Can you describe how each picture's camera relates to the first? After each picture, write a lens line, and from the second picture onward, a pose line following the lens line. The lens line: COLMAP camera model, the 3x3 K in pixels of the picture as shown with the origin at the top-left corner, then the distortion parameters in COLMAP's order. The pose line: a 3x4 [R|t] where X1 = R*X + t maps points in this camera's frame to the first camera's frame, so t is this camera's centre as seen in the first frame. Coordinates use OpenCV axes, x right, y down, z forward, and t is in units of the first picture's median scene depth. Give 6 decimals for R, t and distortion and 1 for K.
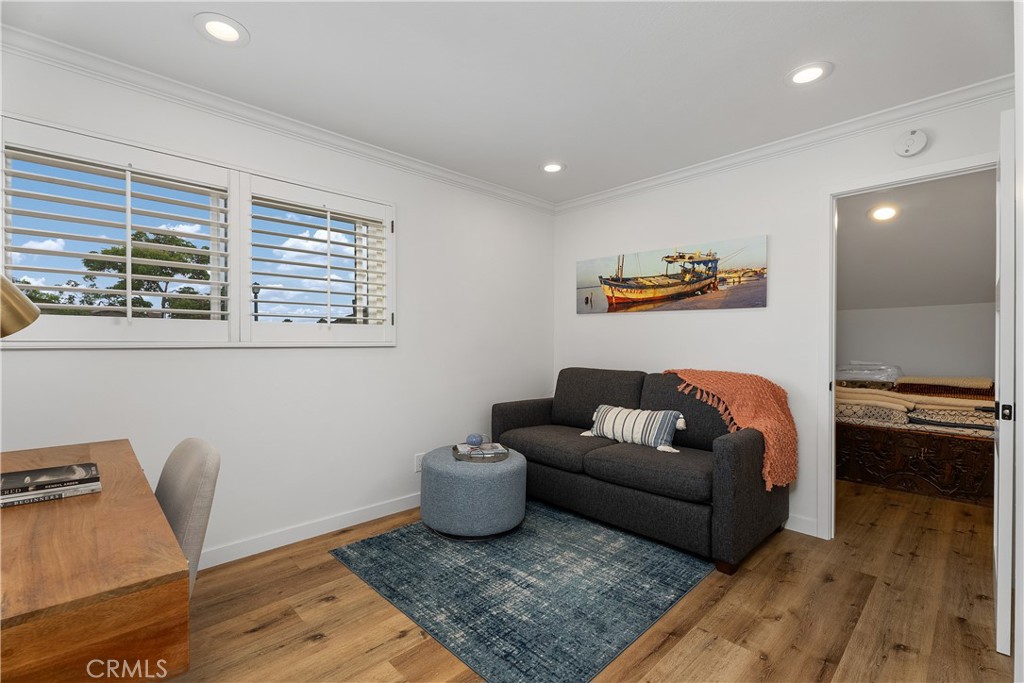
lens RADIAL K [[457.7, 0, 510.7], [0, 457.7, 339.3], [0, 0, 1]] dist [-0.003078, 0.000878]
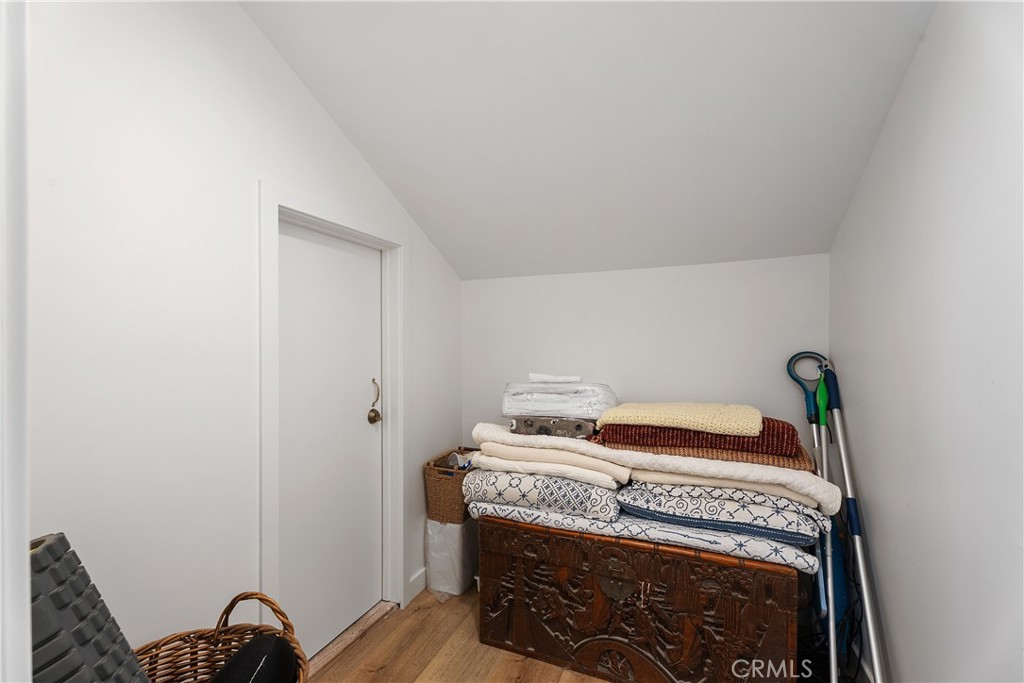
lens RADIAL K [[457.7, 0, 513.9], [0, 457.7, 340.7], [0, 0, 1]] dist [-0.003078, 0.000878]
pose [[0.910011, -0.004729, 0.414558, 0.471690], [0.003011, 0.999984, 0.004798, 0.008532], [-0.414574, -0.003118, 0.910010, 0.506534]]
